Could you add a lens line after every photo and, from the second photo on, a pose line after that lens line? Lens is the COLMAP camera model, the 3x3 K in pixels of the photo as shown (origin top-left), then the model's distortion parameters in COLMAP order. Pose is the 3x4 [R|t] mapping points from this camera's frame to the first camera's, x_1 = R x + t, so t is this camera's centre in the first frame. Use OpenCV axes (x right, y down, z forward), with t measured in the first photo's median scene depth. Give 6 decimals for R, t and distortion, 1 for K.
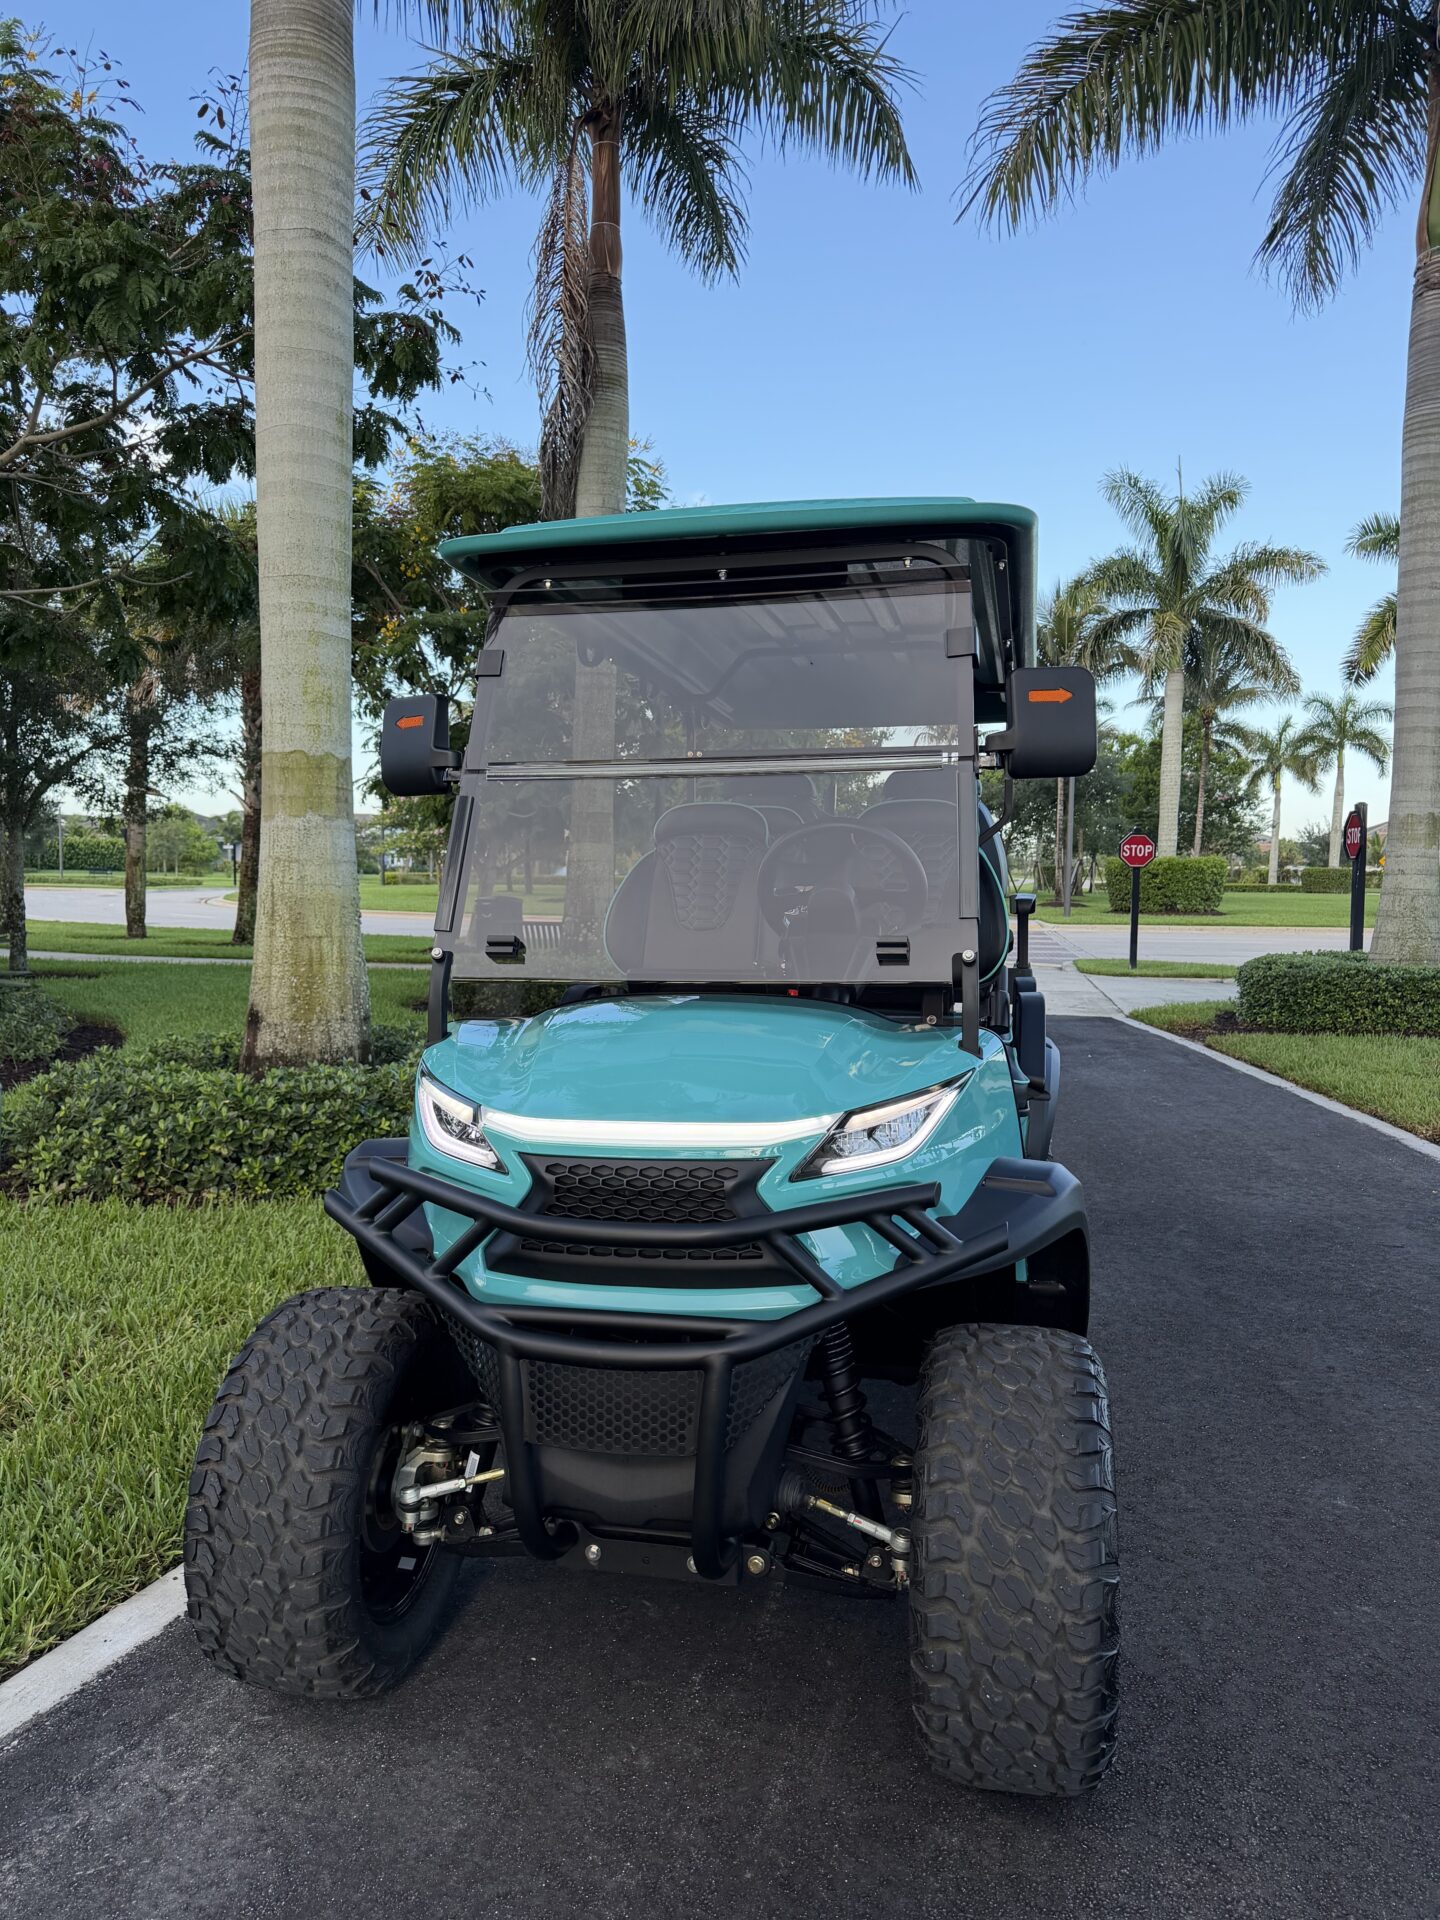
lens RADIAL K [[1369.0, 0, 720.0], [0, 1369.0, 960.0], [0, 0, 1]] dist [0.006727, -0.006562]
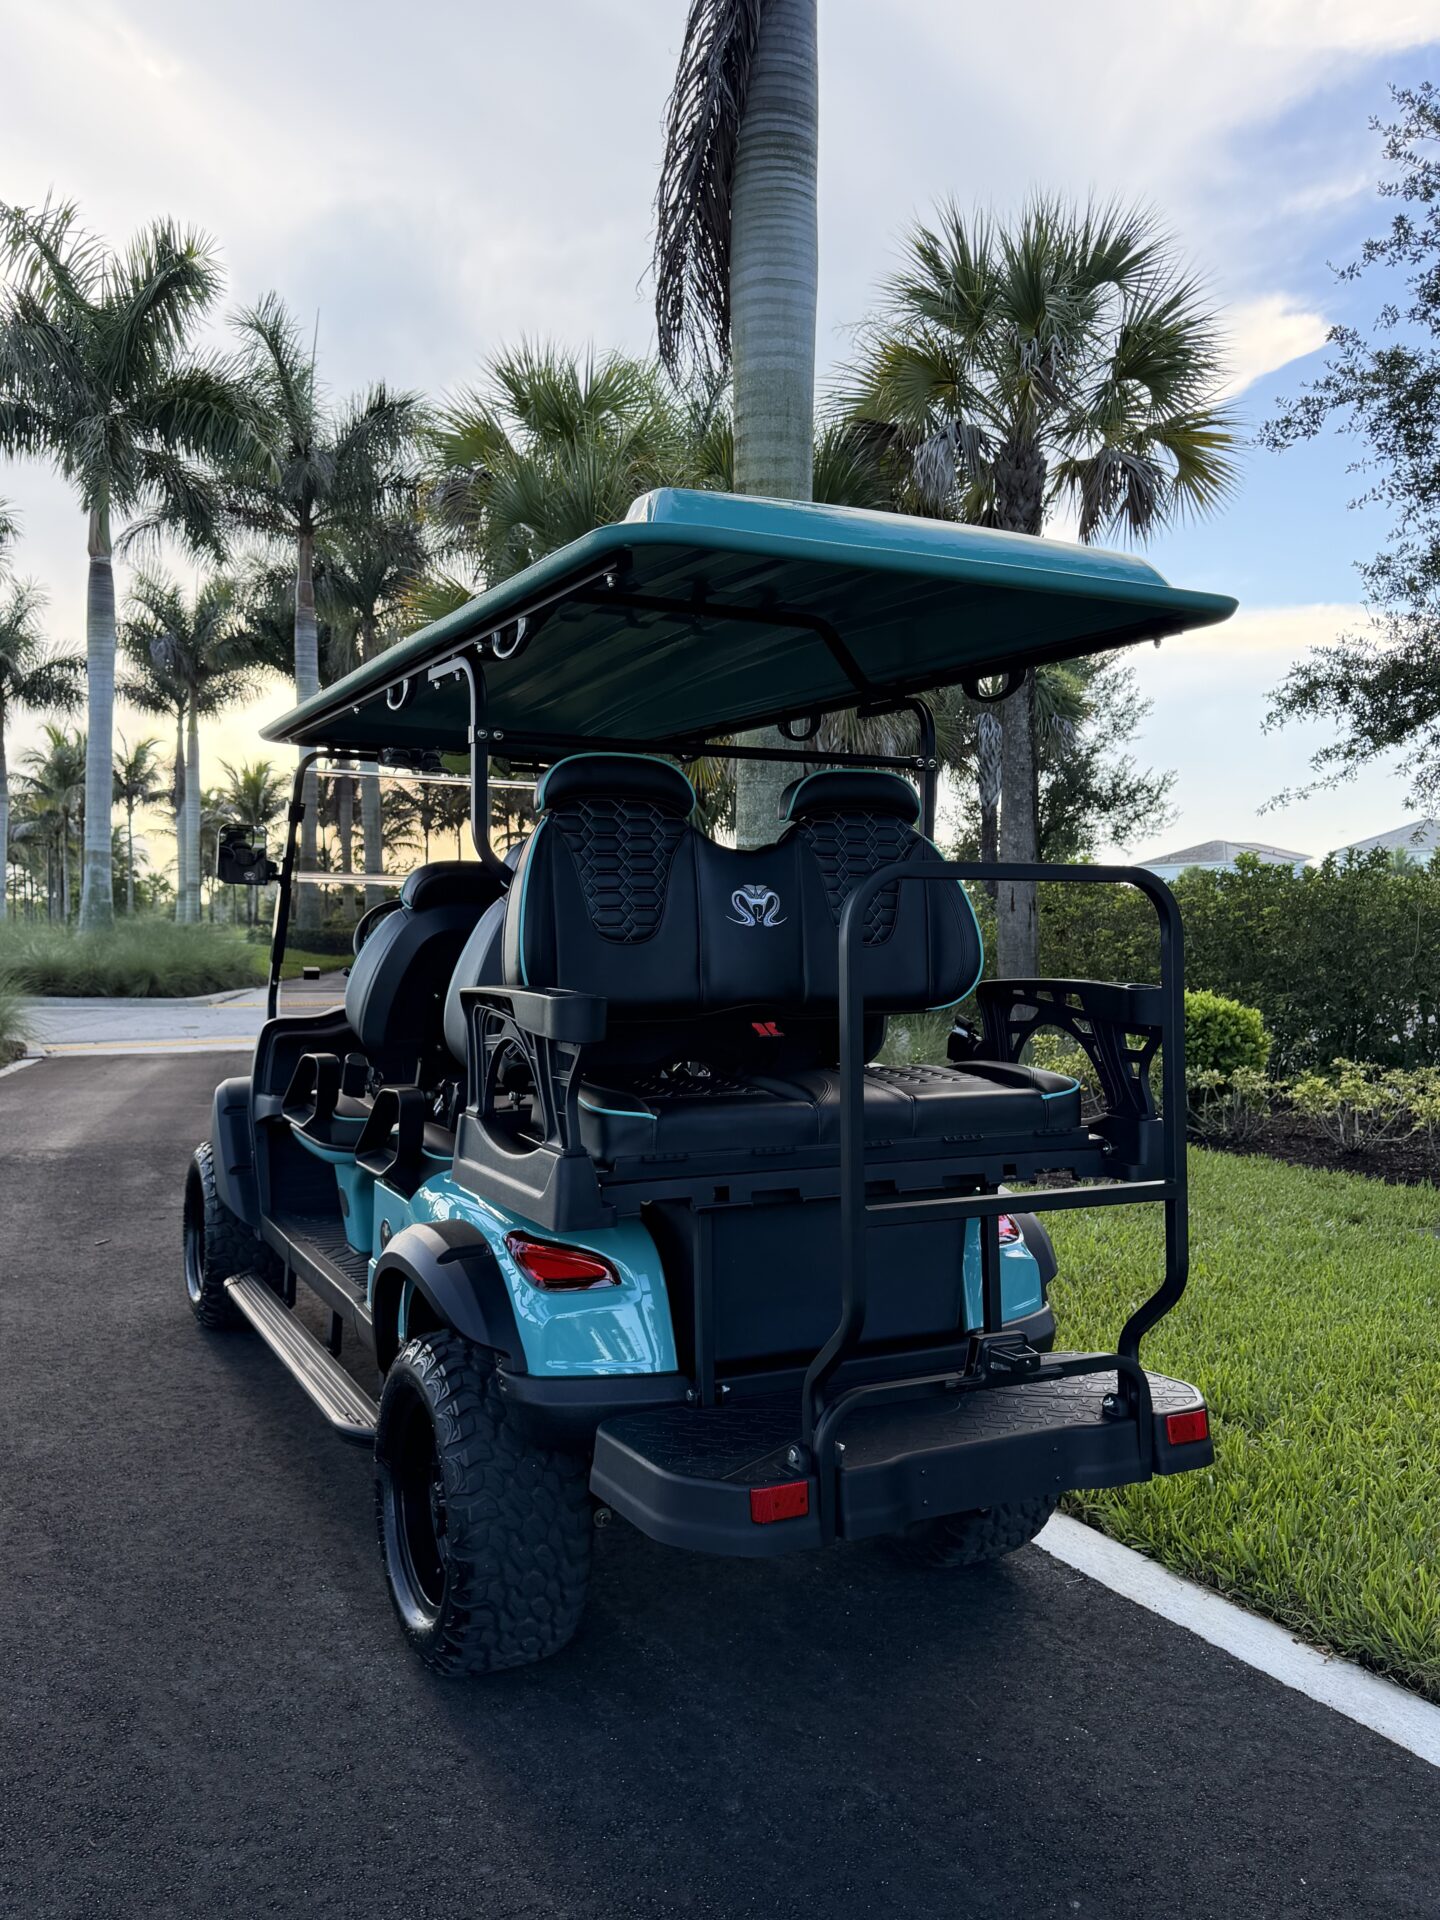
lens RADIAL K [[1561.1, 0, 726.0], [0, 1561.1, 966.8], [0, 0, 1]] dist [0.028354, -0.044081]
pose [[-0.774490, 0.015618, -0.632393, 0.315101], [-0.040983, 0.996356, 0.074799, -0.061987], [0.631257, 0.083849, -0.771028, 0.899520]]
